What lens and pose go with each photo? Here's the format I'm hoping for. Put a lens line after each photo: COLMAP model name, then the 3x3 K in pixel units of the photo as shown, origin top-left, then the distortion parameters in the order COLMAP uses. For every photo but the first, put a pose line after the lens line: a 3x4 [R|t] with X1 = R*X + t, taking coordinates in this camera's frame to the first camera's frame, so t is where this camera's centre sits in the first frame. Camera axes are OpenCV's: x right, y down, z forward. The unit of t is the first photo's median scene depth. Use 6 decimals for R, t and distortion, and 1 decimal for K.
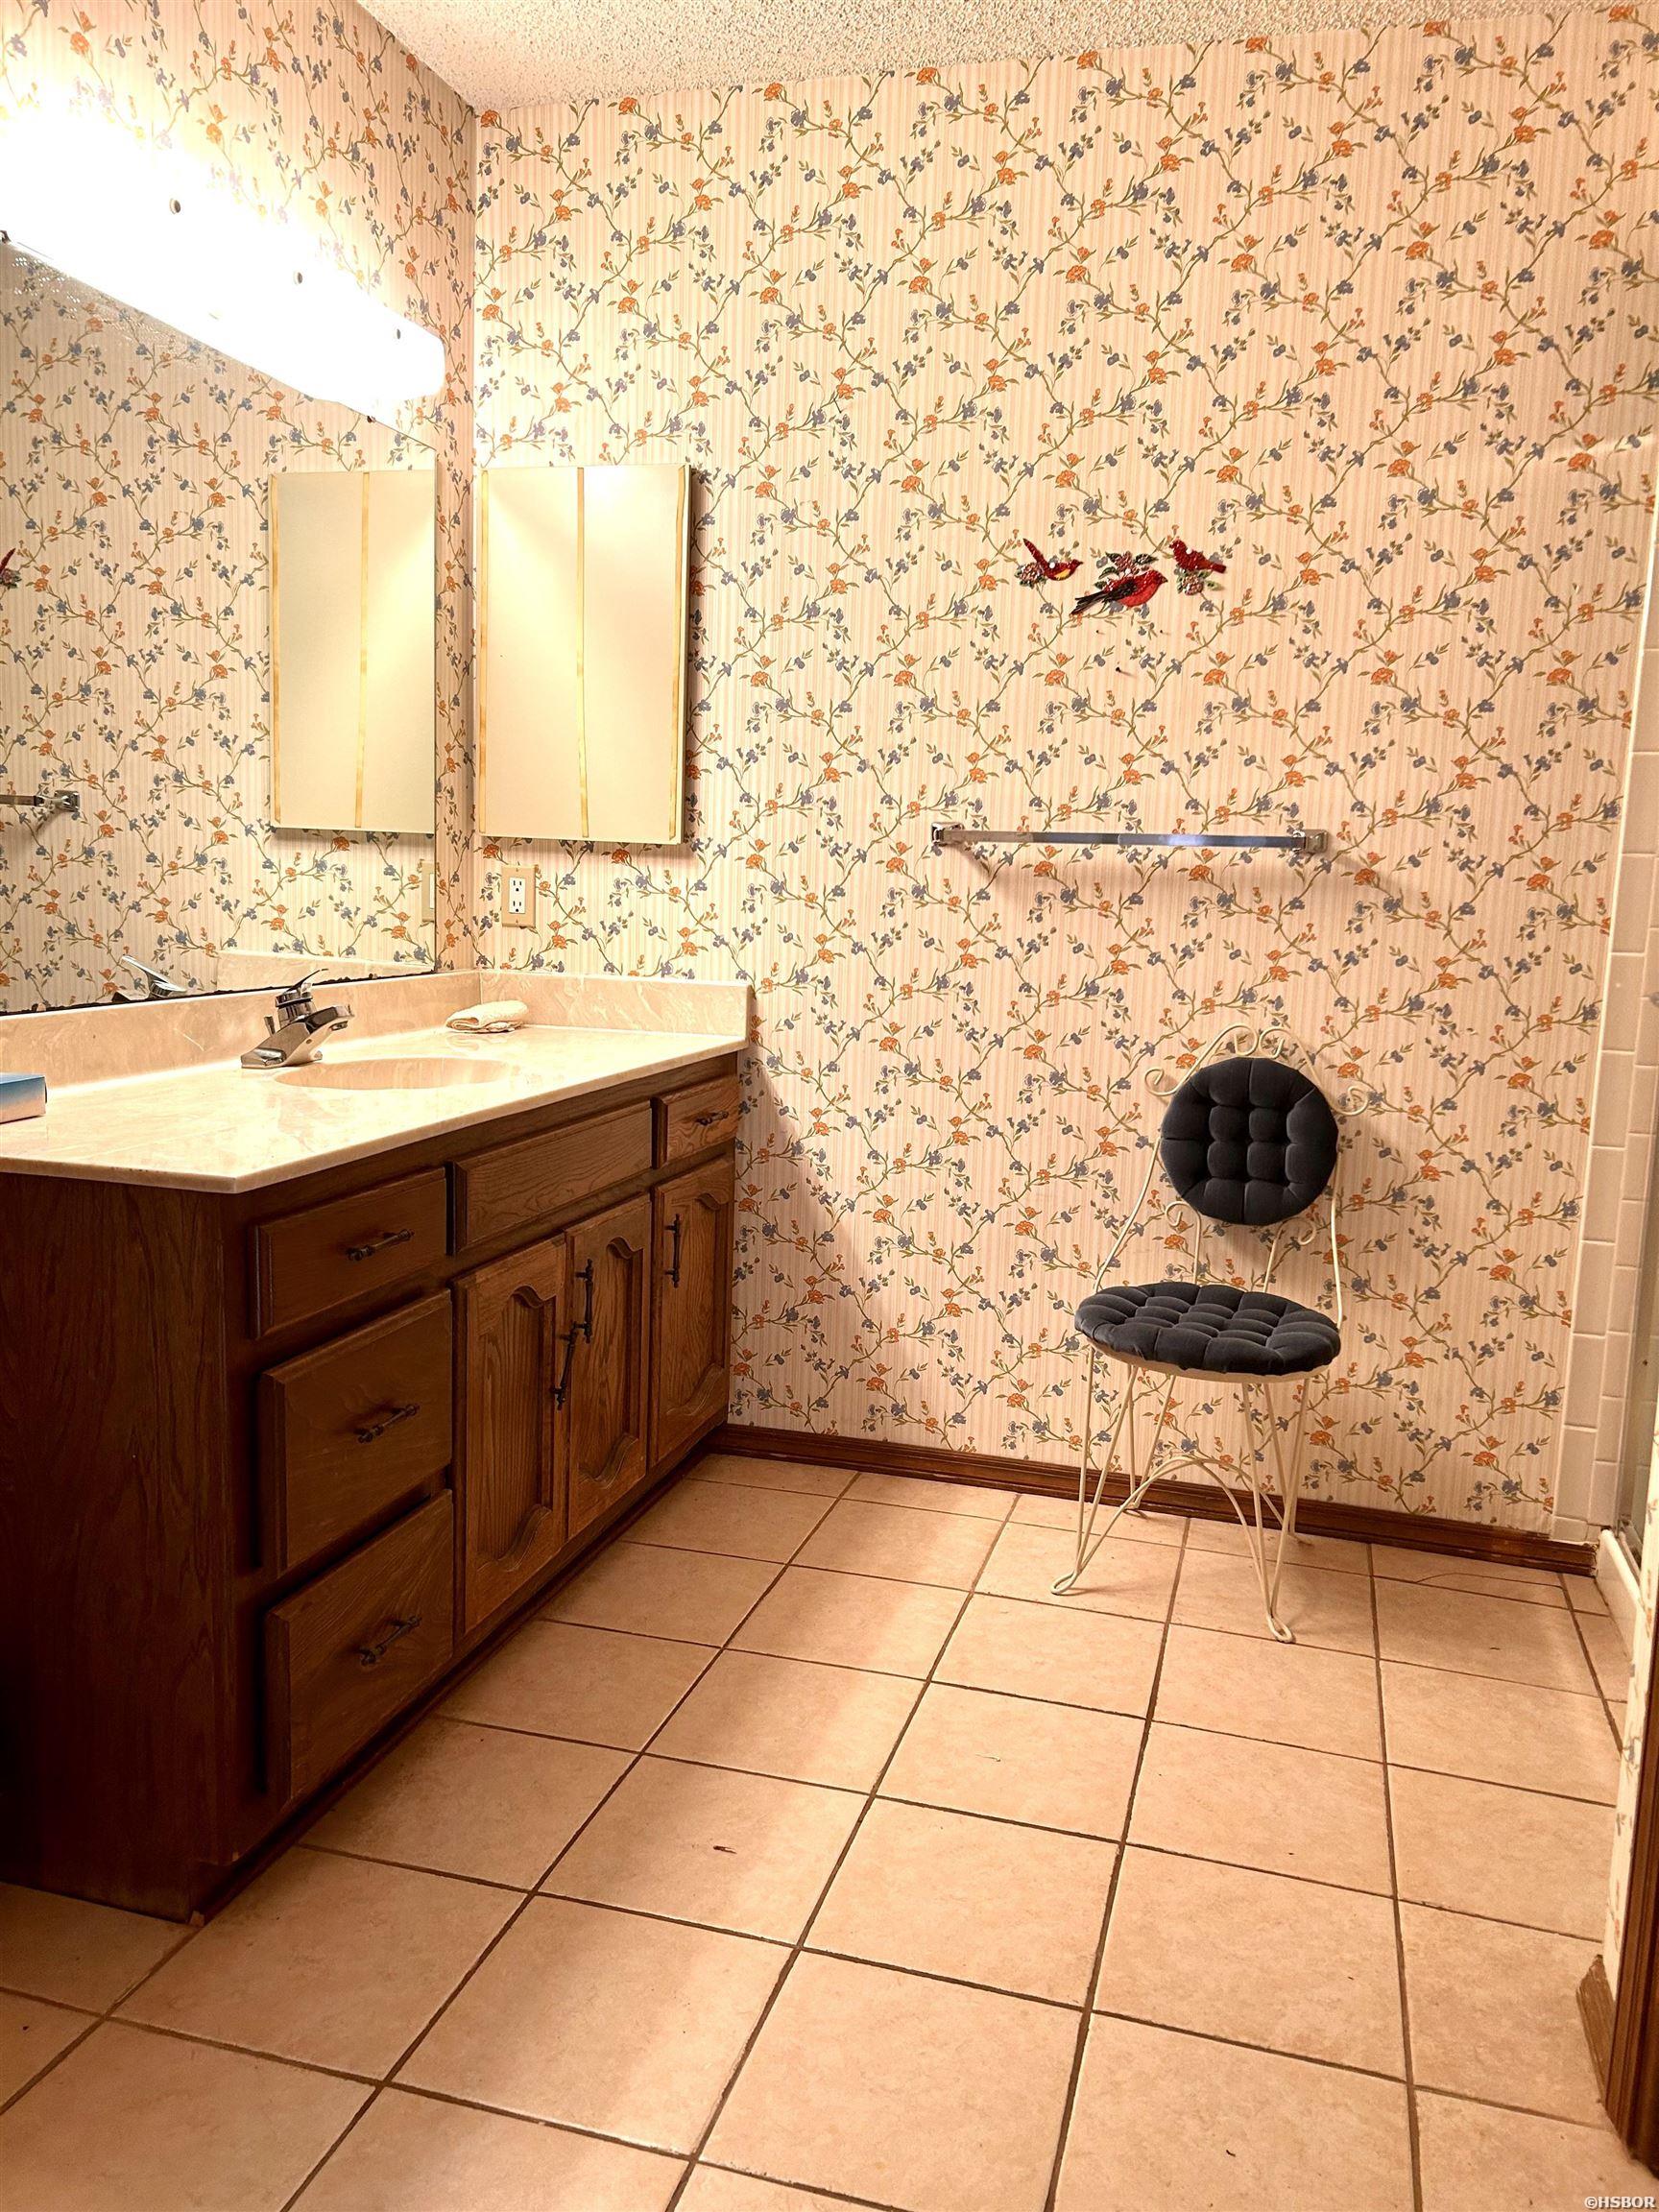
lens RADIAL K [[1756.7, 0, 813.5], [0, 1756.7, 1118.6], [0, 0, 1]] dist [0.082356, -0.097776]
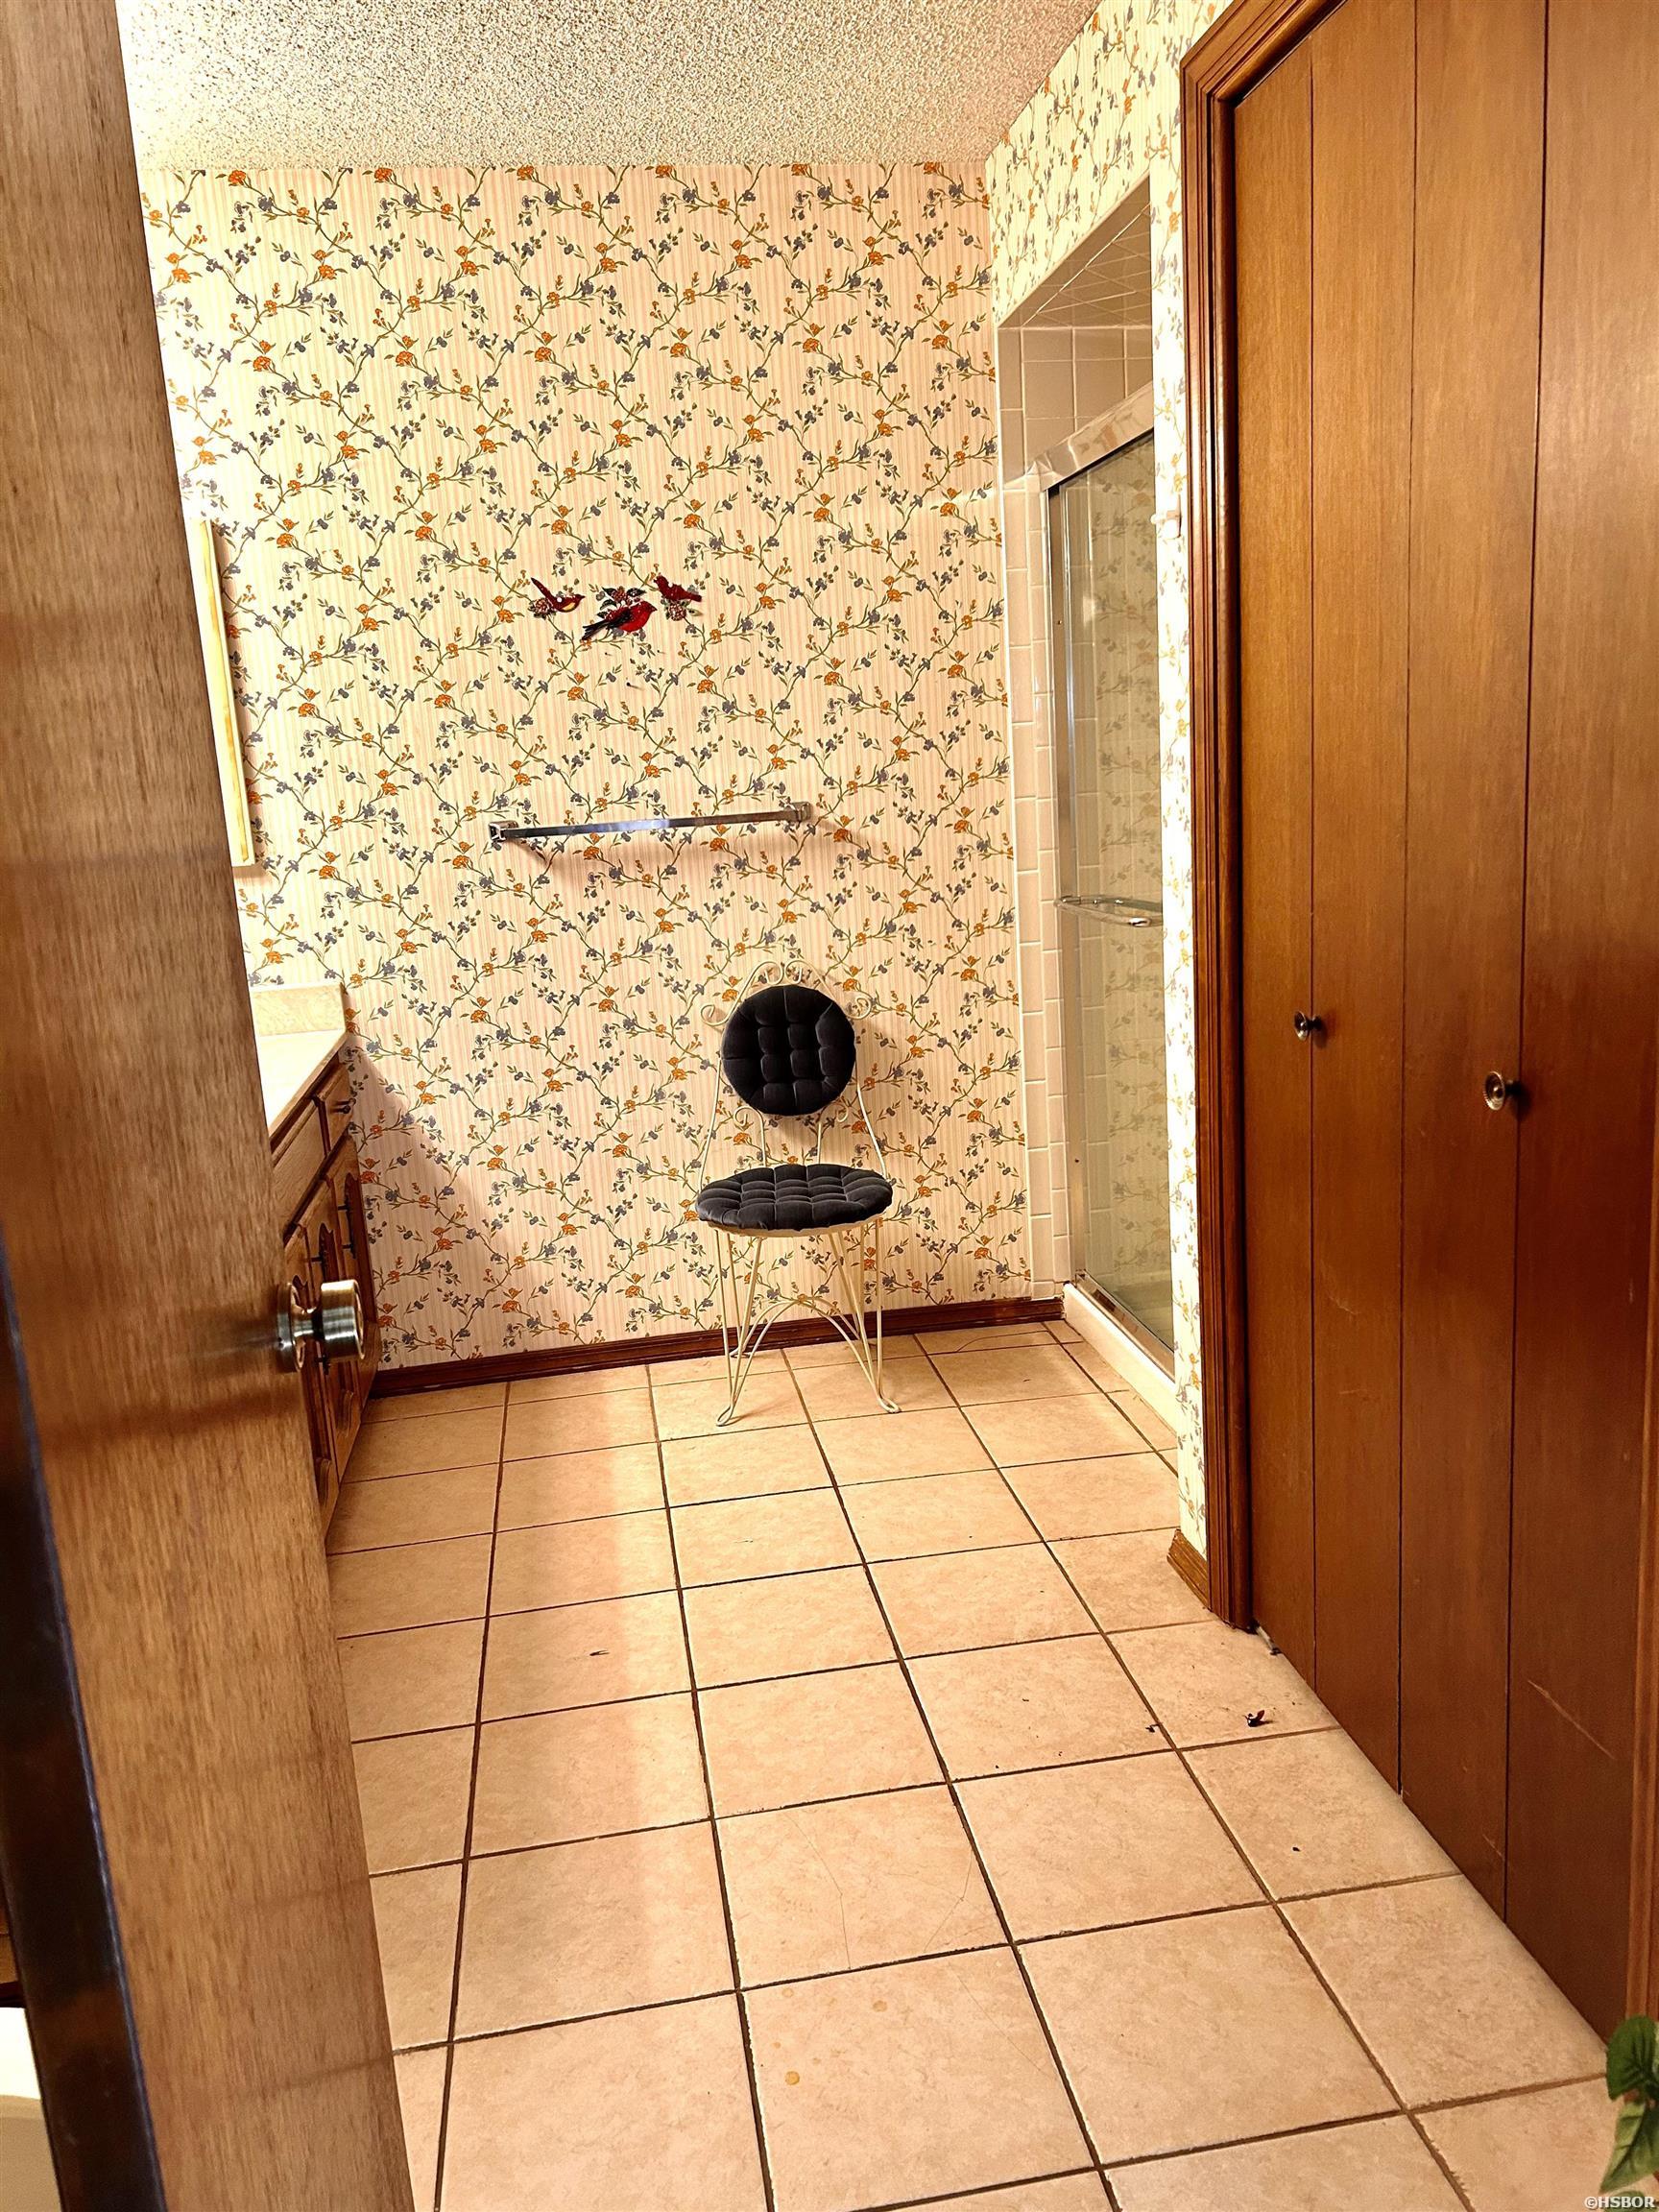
lens RADIAL K [[1756.7, 0, 874.1], [0, 1756.7, 1138.4], [0, 0, 1]] dist [0.082356, -0.097776]
pose [[0.892135, -0.183309, 0.412907, -0.236055], [0.155548, 0.982733, 0.100201, -0.042576], [-0.424145, -0.025166, 0.905244, -0.179794]]
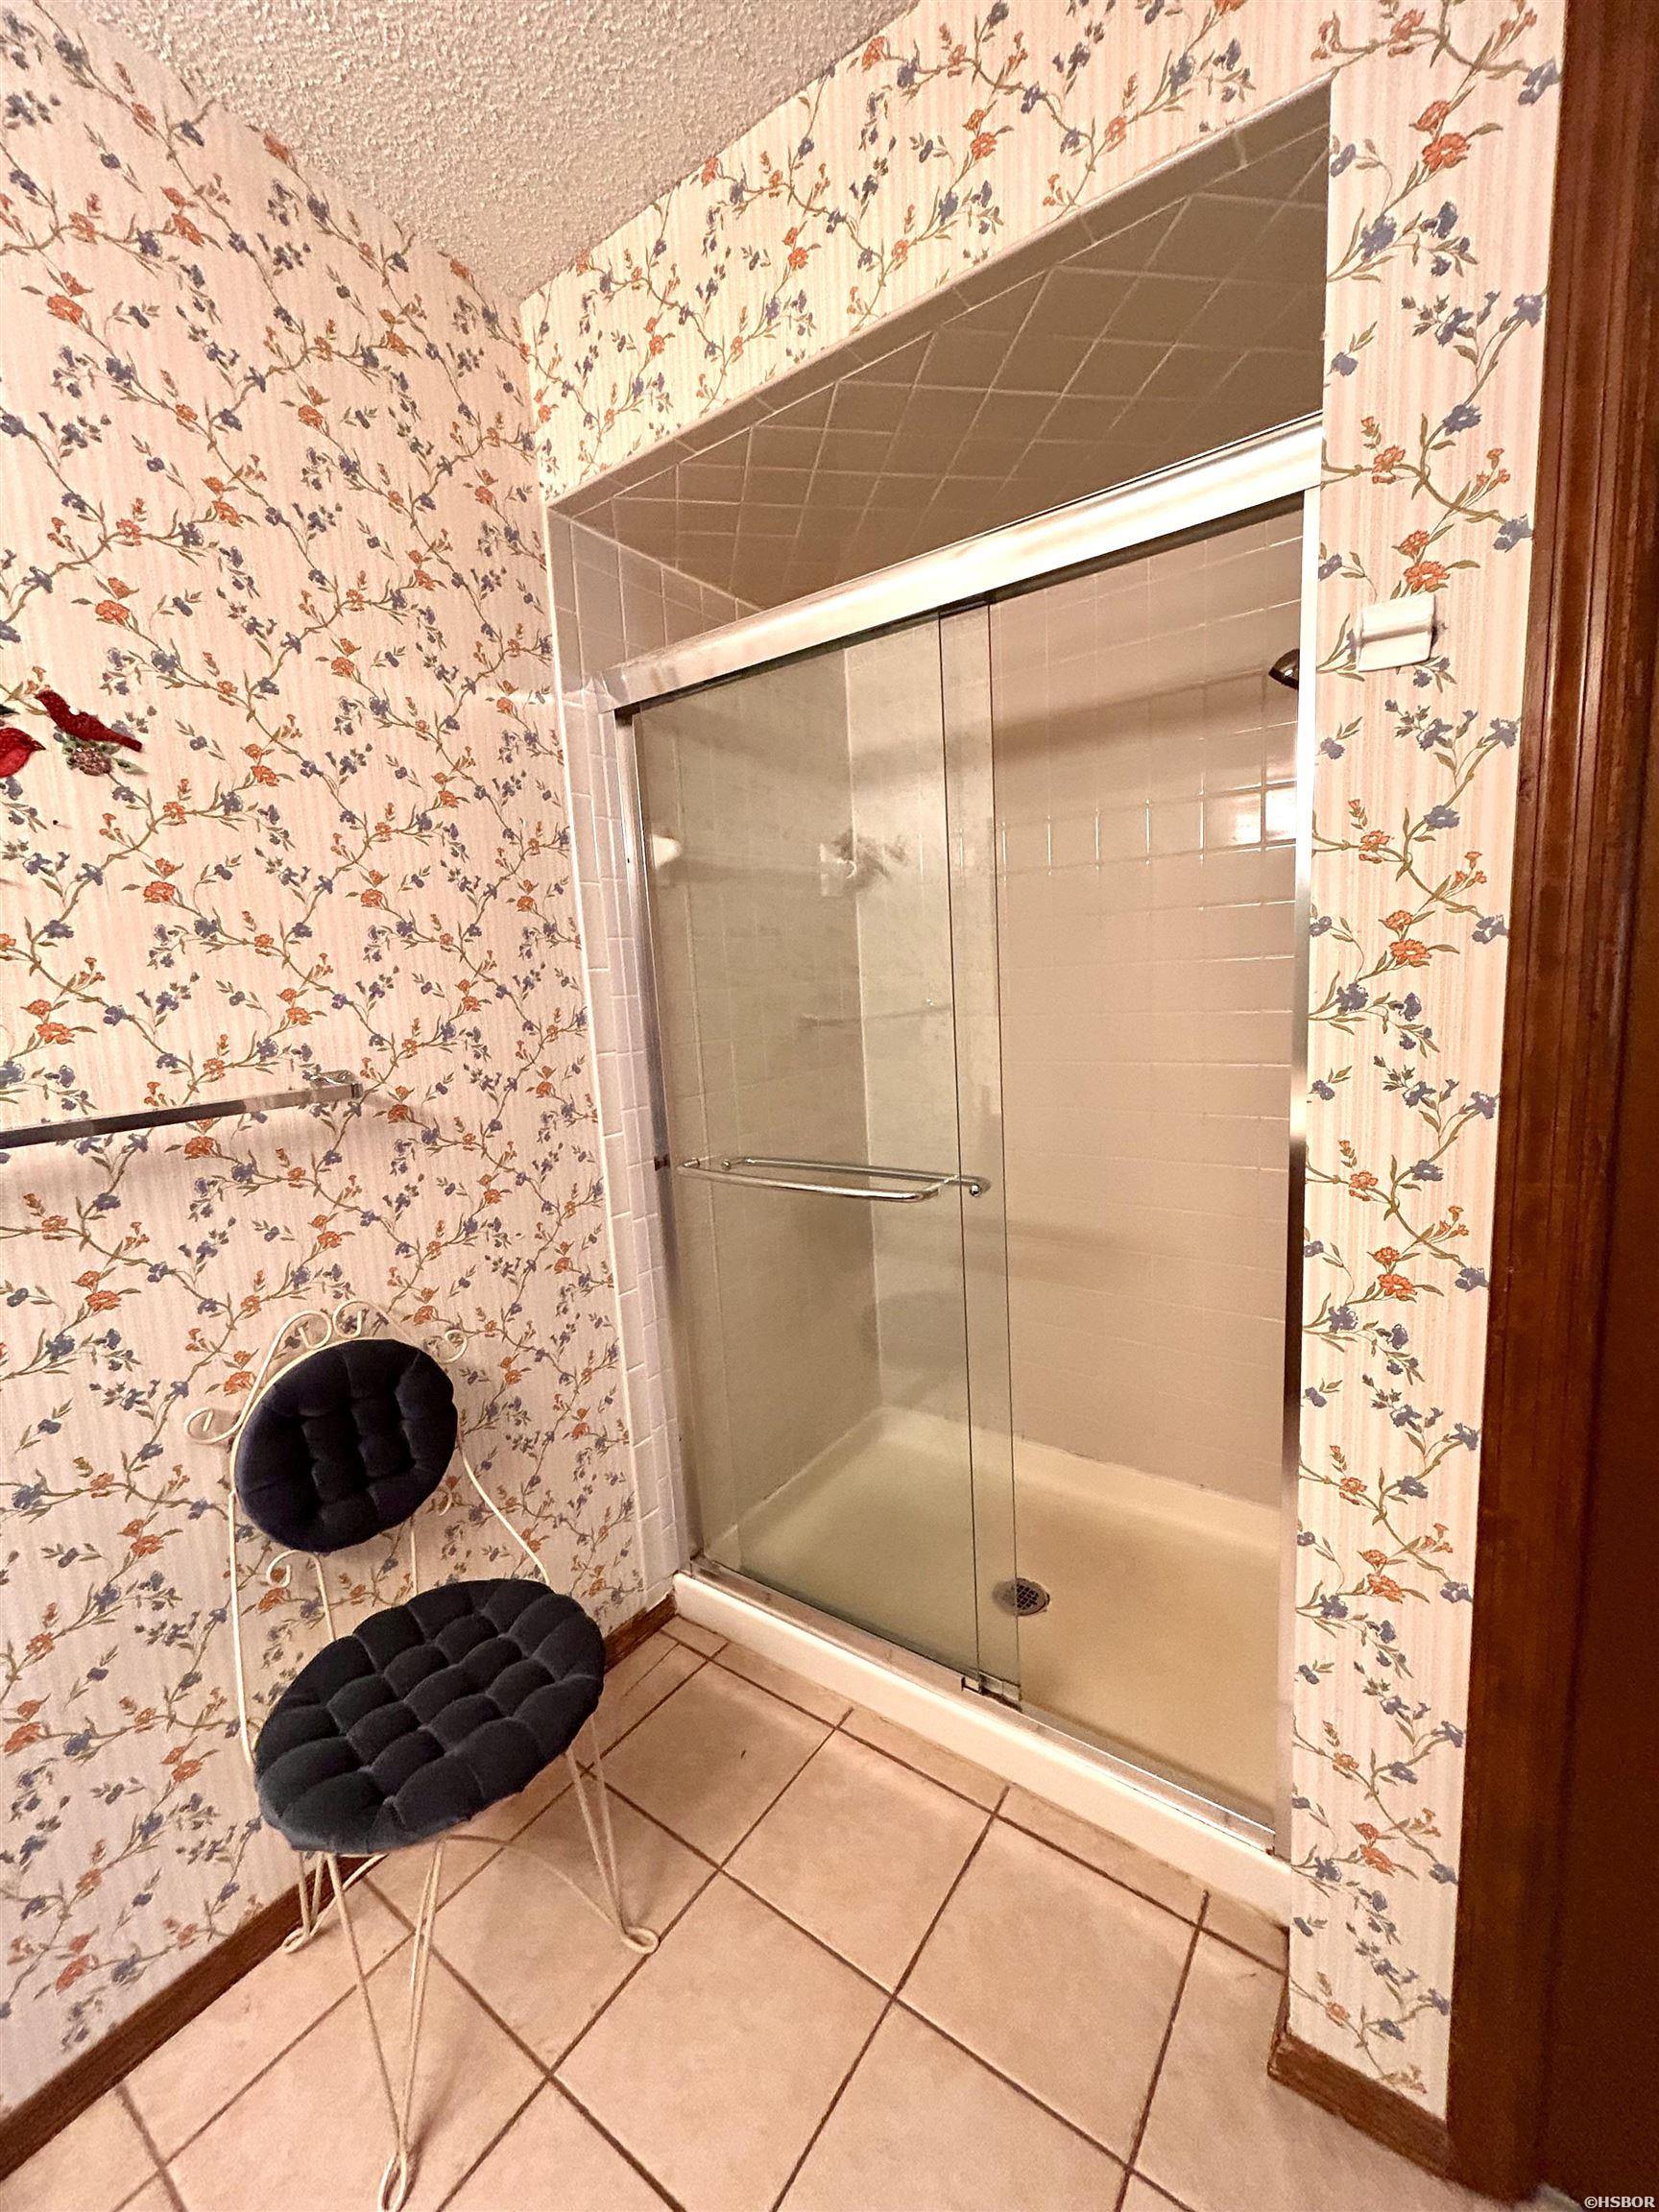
lens RADIAL K [[894.2, 0, 834.4], [0, 894.2, 1105.8], [0, 0, 1]] dist [0.004698, -0.000551]
pose [[0.330041, -0.188769, 0.924900, -0.044453], [0.211719, 0.969642, 0.122351, -0.146583], [-0.919917, 0.155438, 0.359987, 0.610841]]
